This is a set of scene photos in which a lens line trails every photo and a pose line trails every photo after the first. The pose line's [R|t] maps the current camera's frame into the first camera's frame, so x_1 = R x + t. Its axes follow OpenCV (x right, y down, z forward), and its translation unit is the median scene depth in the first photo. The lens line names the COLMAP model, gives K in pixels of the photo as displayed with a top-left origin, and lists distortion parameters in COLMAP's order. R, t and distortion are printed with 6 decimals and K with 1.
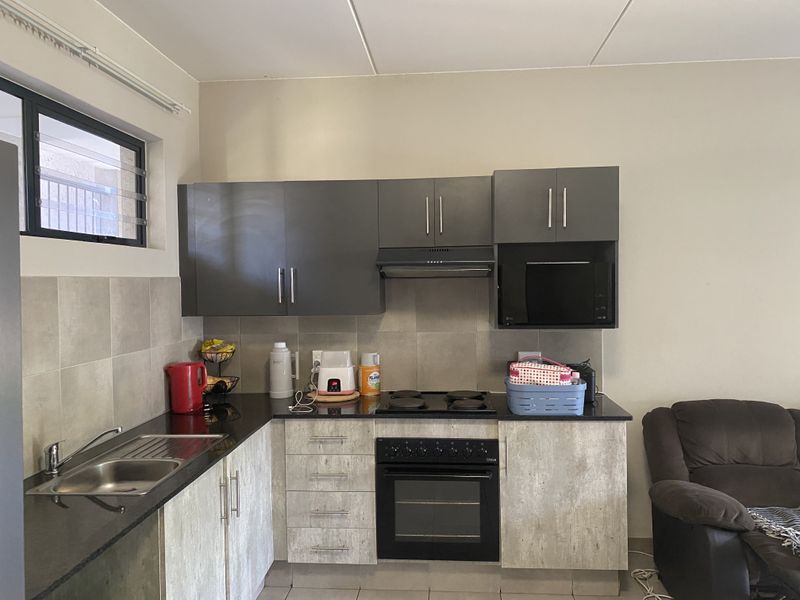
lens RADIAL K [[614.4, 0, 400.0], [0, 614.4, 300.0], [0, 0, 1]] dist [0.063154, -0.080935]
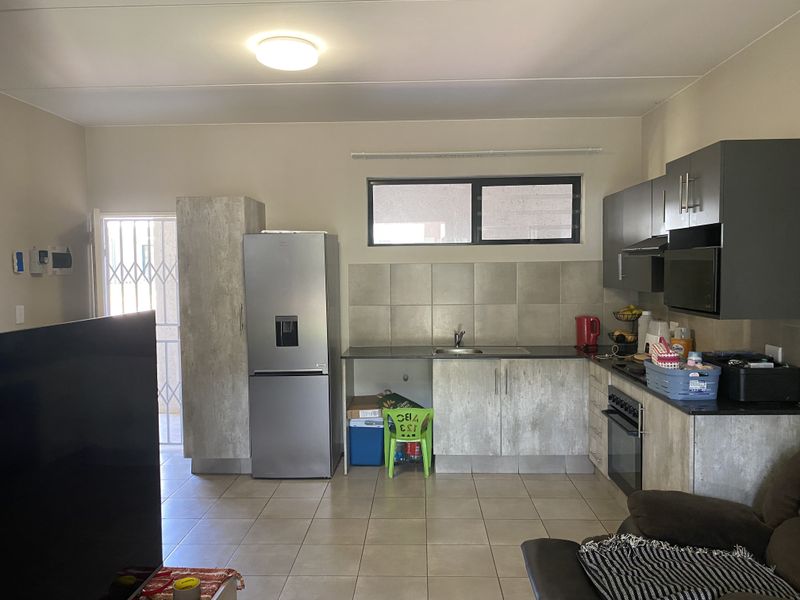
lens RADIAL K [[614.4, 0, 400.0], [0, 614.4, 300.0], [0, 0, 1]] dist [0.063154, -0.080935]
pose [[0.056398, 0.058392, -0.996699, 1.211527], [-0.022451, 0.998110, 0.057205, -0.018511], [0.998156, 0.019151, 0.057603, 0.466697]]
